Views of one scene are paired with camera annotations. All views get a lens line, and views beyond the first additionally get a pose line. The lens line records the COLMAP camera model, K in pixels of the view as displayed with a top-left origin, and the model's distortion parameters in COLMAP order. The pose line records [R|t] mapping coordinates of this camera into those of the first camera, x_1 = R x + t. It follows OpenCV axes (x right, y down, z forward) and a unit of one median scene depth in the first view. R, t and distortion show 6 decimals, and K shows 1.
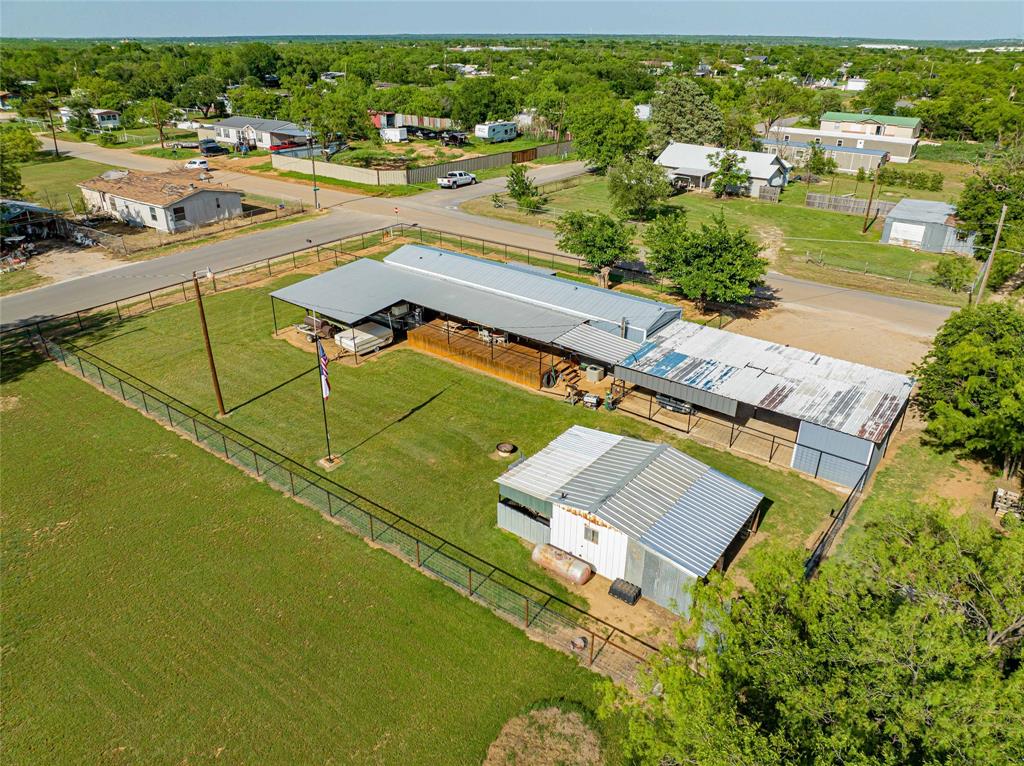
lens RADIAL K [[722.7, 0, 515.2], [0, 722.7, 382.6], [0, 0, 1]] dist [-0.038795, 0.004109]
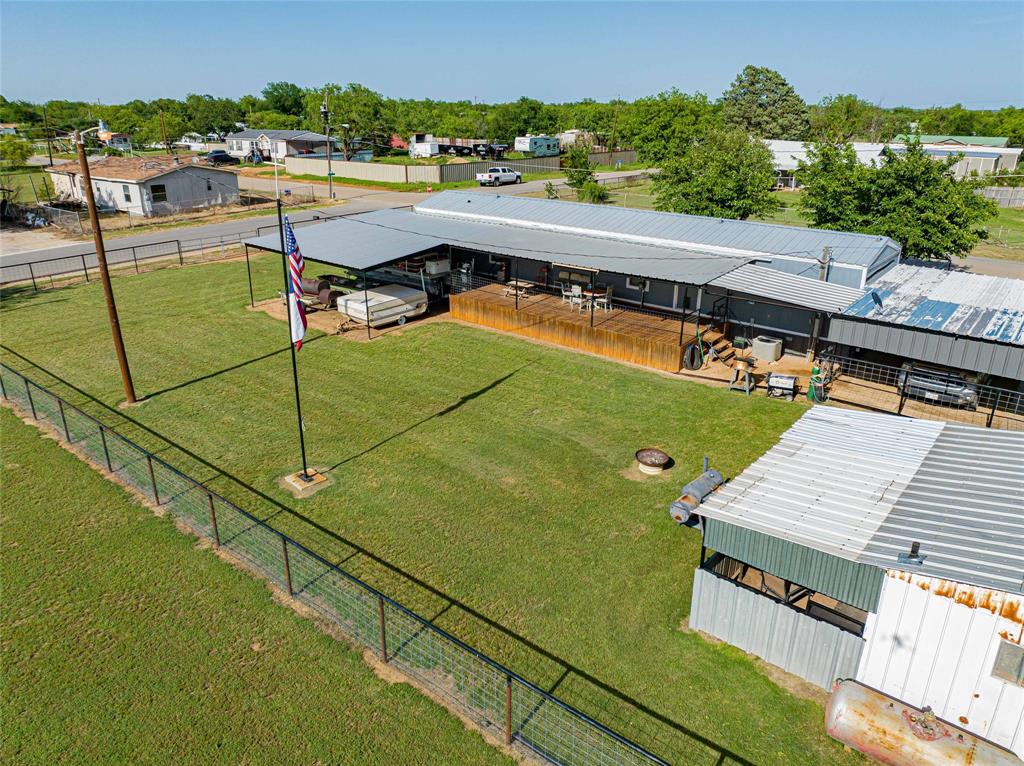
lens RADIAL K [[722.7, 0, 515.2], [0, 722.7, 382.6], [0, 0, 1]] dist [-0.038795, 0.004109]
pose [[0.999530, 0.008421, -0.029462, -0.073119], [-0.010920, 0.996259, -0.085722, 0.062796], [0.028630, 0.086004, 0.995883, 0.375248]]
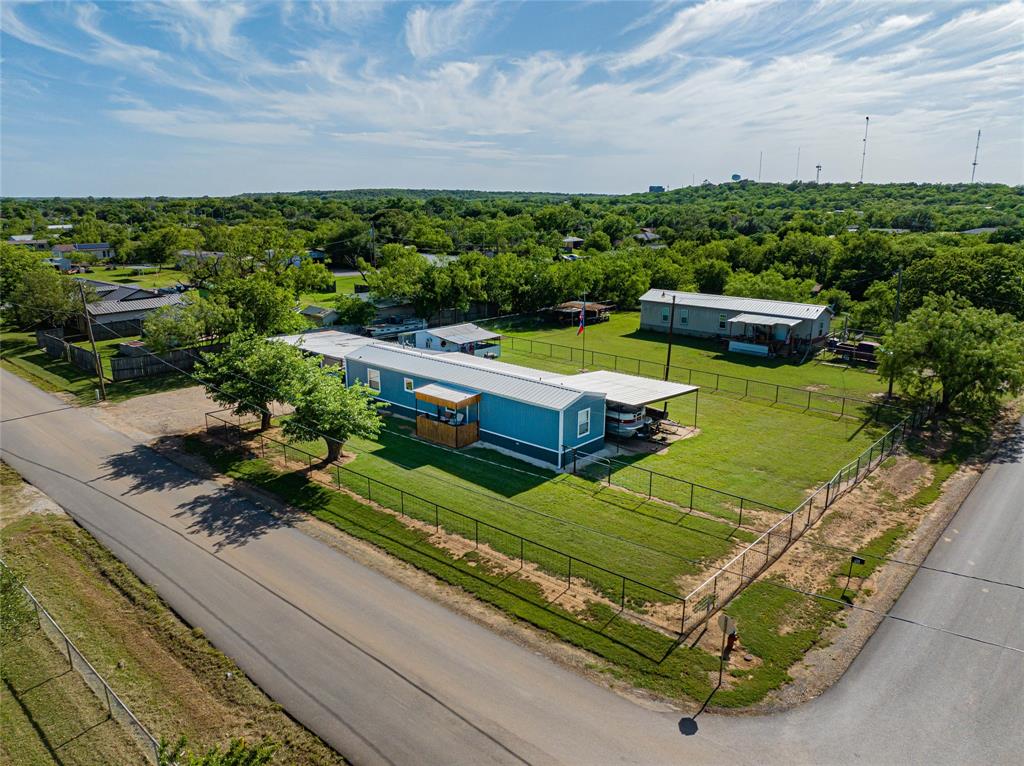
lens RADIAL K [[722.7, 0, 515.2], [0, 722.7, 382.6], [0, 0, 1]] dist [-0.038795, 0.004109]
pose [[-0.998030, -0.024504, 0.057751, -0.138835], [0.018917, 0.760161, 0.649460, -0.850987], [-0.059814, 0.649273, -0.758200, 1.883574]]
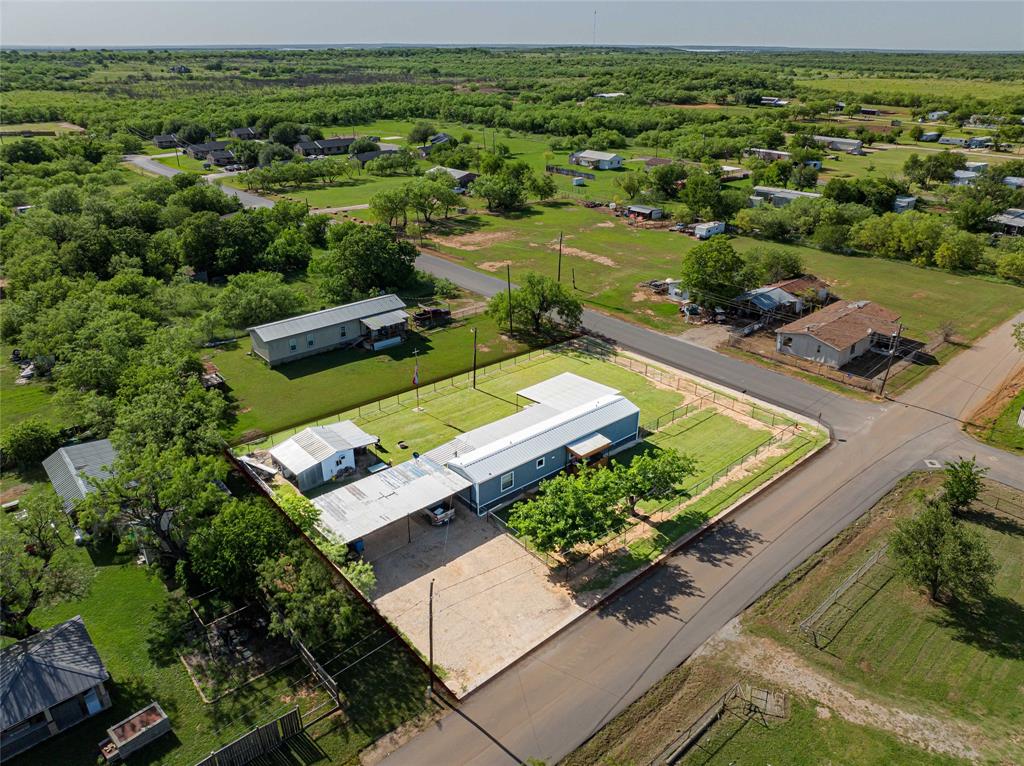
lens RADIAL K [[722.7, 0, 515.2], [0, 722.7, 382.6], [0, 0, 1]] dist [-0.038795, 0.004109]
pose [[-0.191507, 0.415480, -0.889214, 1.347149], [-0.433640, 0.776945, 0.456414, -0.903793], [0.880501, 0.473005, 0.031378, 0.875983]]
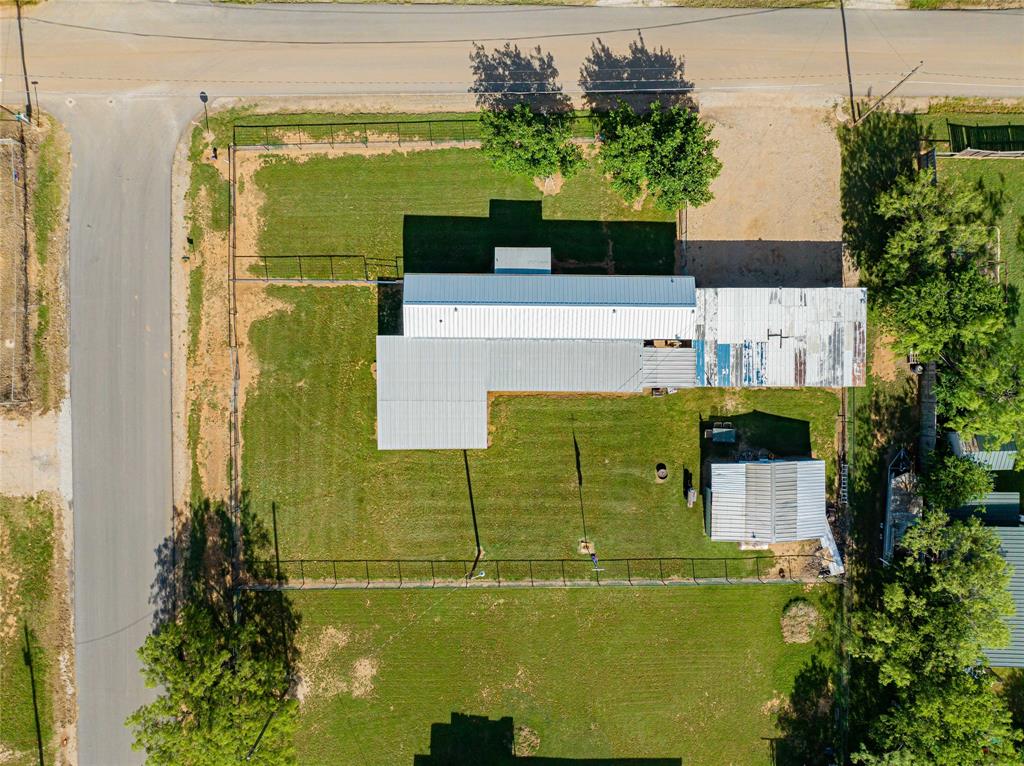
lens RADIAL K [[722.7, 0, 515.2], [0, 722.7, 382.6], [0, 0, 1]] dist [-0.038795, 0.004109]
pose [[0.786557, -0.617485, 0.006348, -0.120916], [0.259468, 0.339805, 0.903996, -1.170065], [-0.560361, -0.709398, 0.427494, 0.487905]]
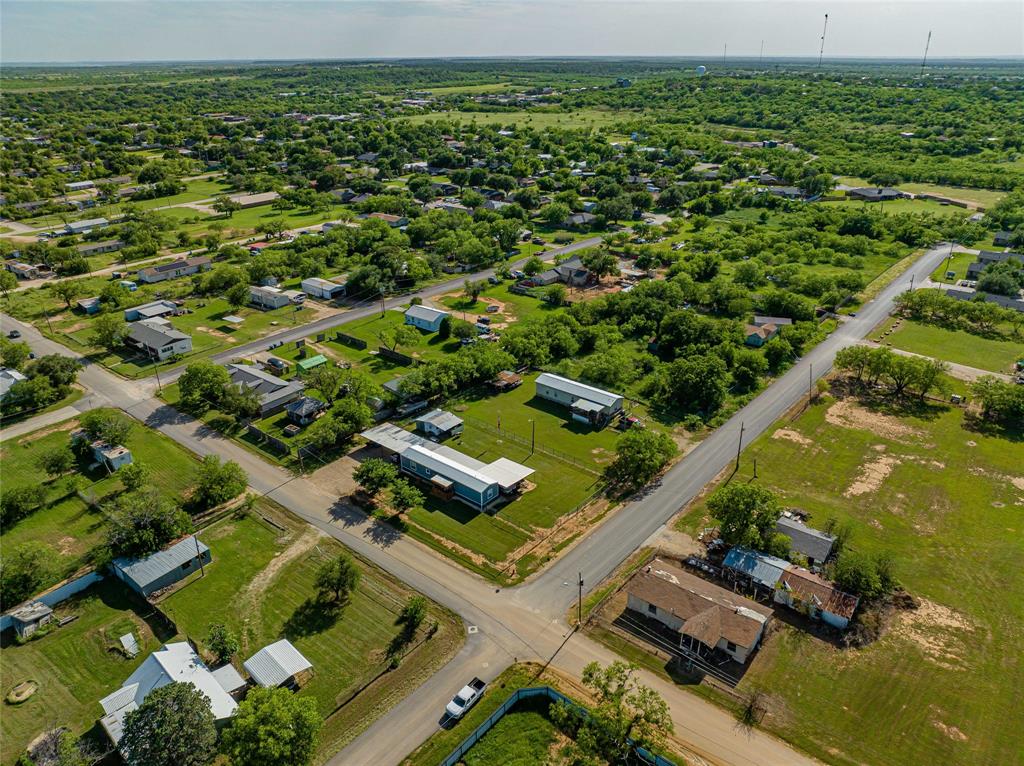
lens RADIAL K [[722.7, 0, 515.2], [0, 722.7, 382.6], [0, 0, 1]] dist [-0.038795, 0.004109]
pose [[-0.999666, -0.008539, 0.024399, -0.342090], [0.013498, 0.632528, 0.774420, -2.668106], [-0.022046, 0.774491, -0.632201, 2.644895]]
